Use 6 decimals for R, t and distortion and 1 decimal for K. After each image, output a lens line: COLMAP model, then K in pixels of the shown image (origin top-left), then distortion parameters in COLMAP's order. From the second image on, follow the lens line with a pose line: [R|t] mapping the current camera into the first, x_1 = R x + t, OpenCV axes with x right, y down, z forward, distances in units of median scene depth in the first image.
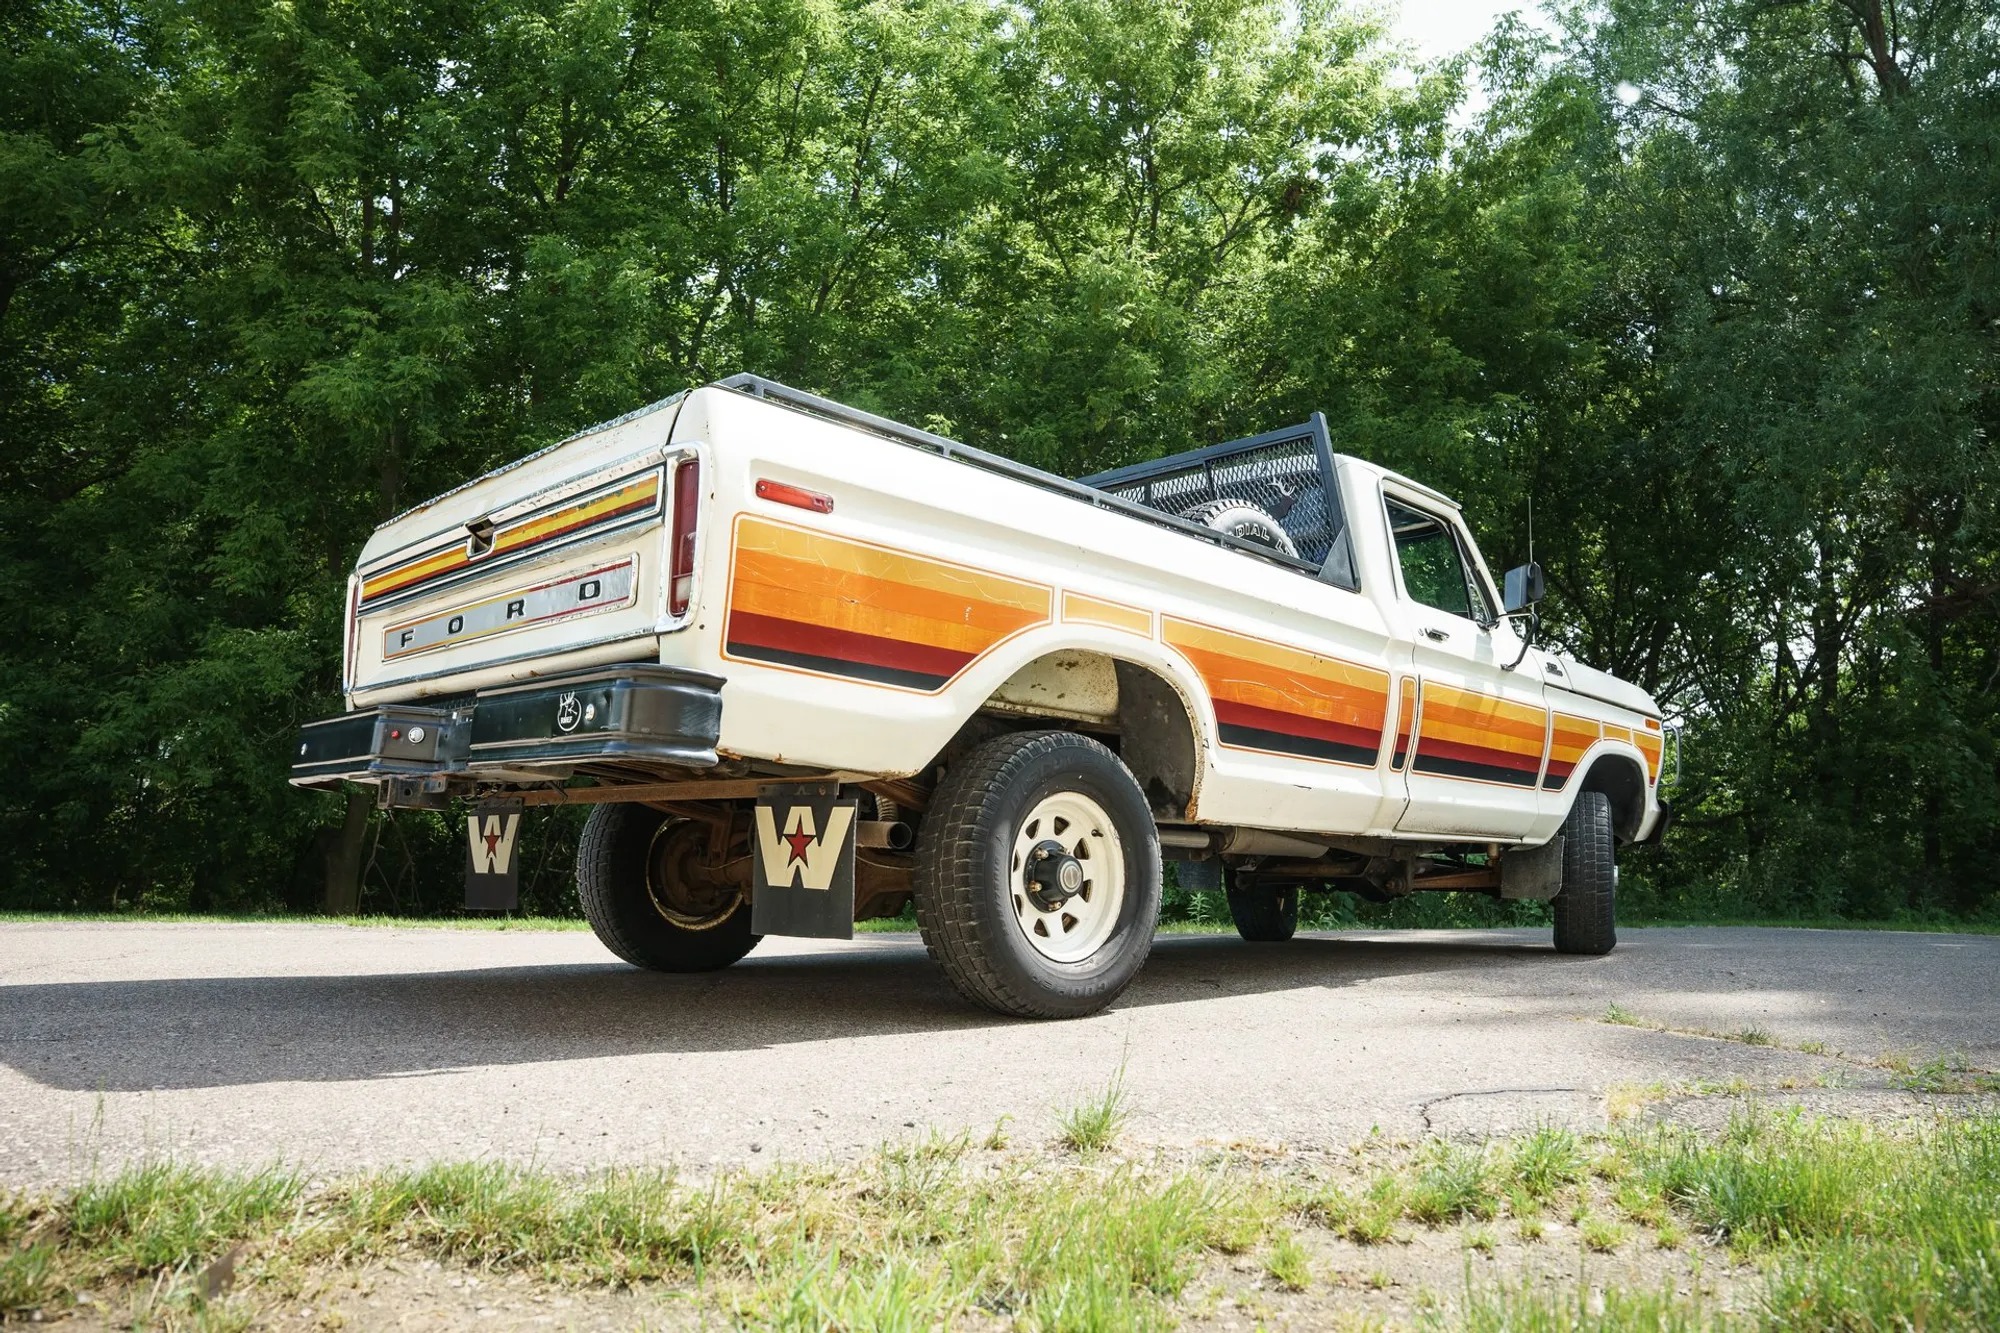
lens RADIAL K [[1370.5, 0, 1012.0], [0, 1370.5, 668.3], [0, 0, 1]] dist [-0.140088, 0.109712]
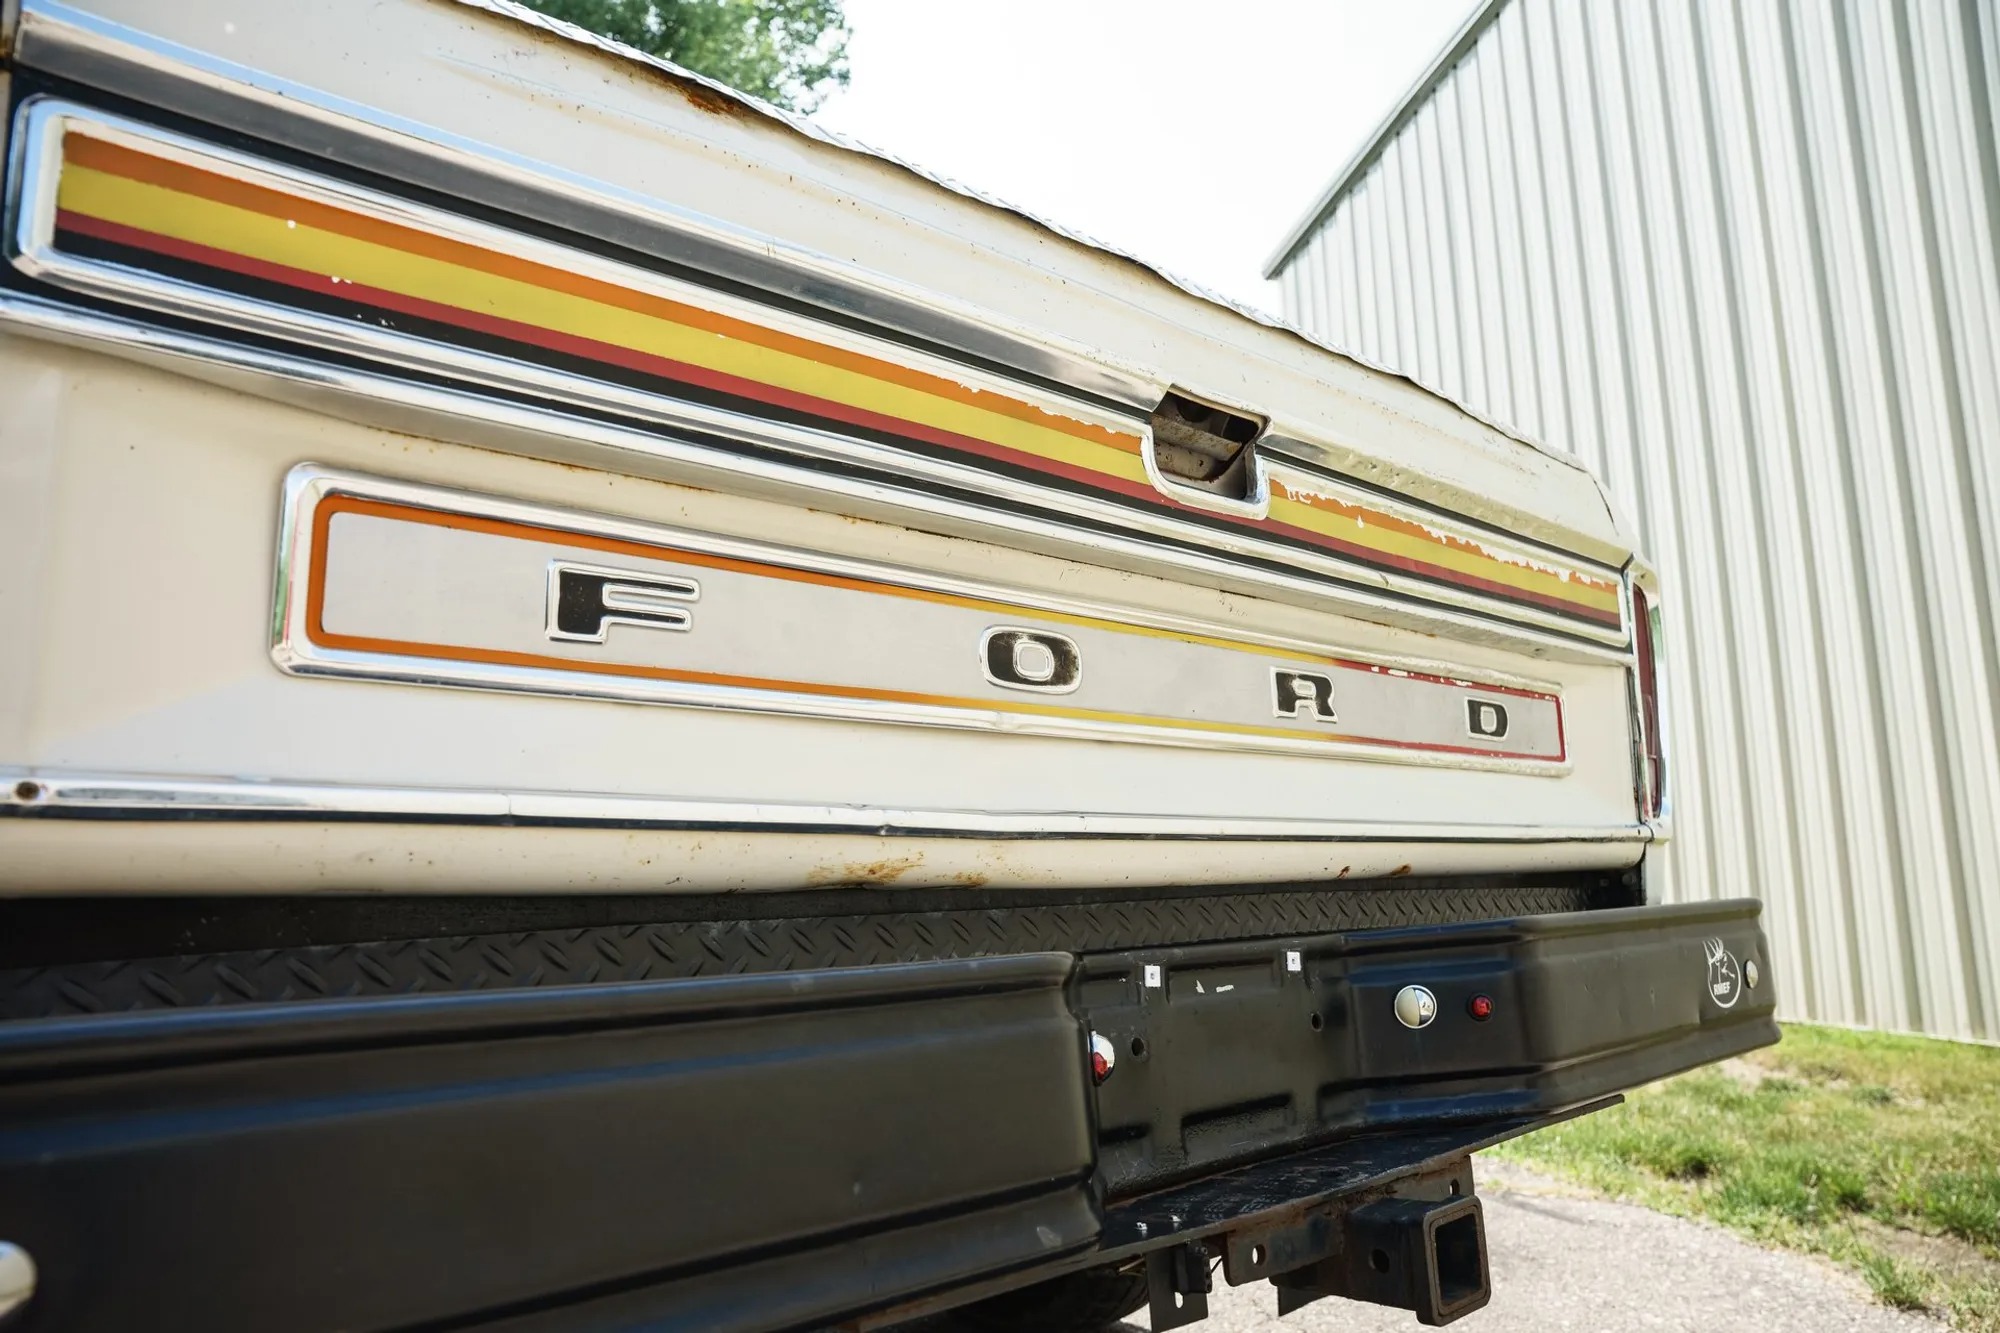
lens RADIAL K [[1370.5, 0, 999.1], [0, 1370.5, 667.7], [0, 0, 1]] dist [-0.140088, 0.109712]
pose [[0.057084, 0.143201, 0.988046, -0.757702], [-0.114102, 0.984111, -0.136038, 0.012614], [-0.991828, -0.104973, 0.072517, 1.046629]]
